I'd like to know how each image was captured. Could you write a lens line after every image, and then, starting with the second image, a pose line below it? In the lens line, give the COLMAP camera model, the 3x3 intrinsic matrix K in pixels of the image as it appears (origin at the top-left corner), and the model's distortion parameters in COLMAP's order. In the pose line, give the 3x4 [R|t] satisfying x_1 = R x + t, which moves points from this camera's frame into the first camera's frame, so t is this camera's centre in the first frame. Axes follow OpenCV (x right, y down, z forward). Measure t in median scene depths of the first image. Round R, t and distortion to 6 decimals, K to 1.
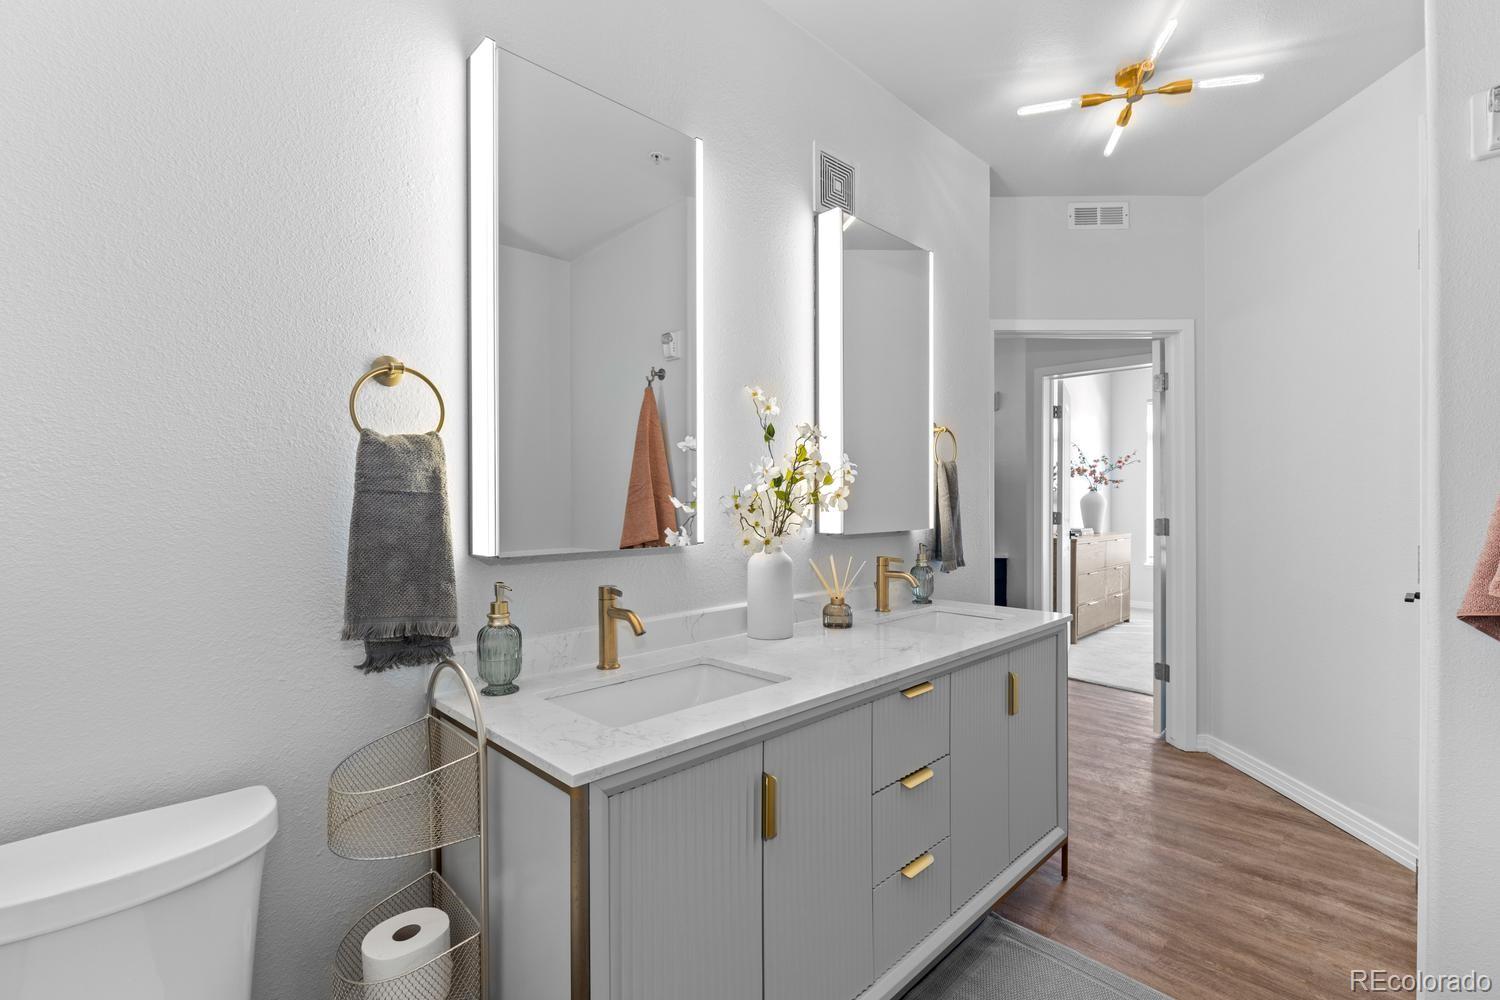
lens RADIAL K [[675.5, 0, 750.3], [0, 675.5, 500.5], [0, 0, 1]] dist [0.005142, -0.001756]
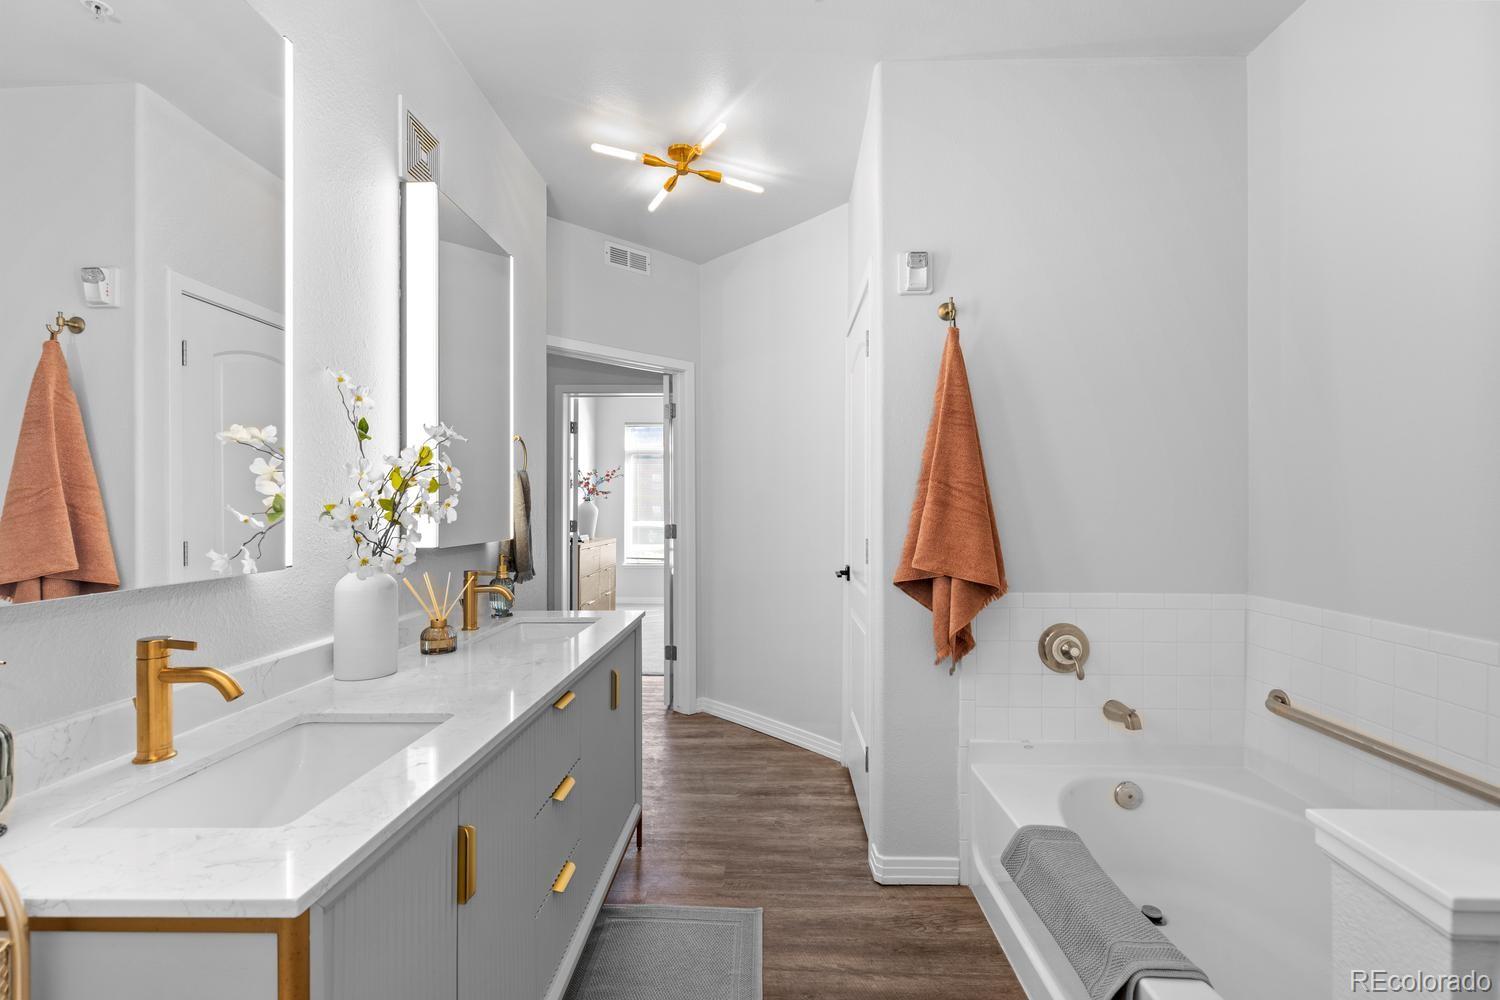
lens RADIAL K [[675.5, 0, 737.7], [0, 675.5, 504.9], [0, 0, 1]] dist [0.005142, -0.001756]
pose [[0.724582, 0.002240, 0.689185, -0.188847], [0.002715, 0.999978, -0.006105, -0.000797], [-0.689183, 0.006295, 0.724560, 0.076681]]
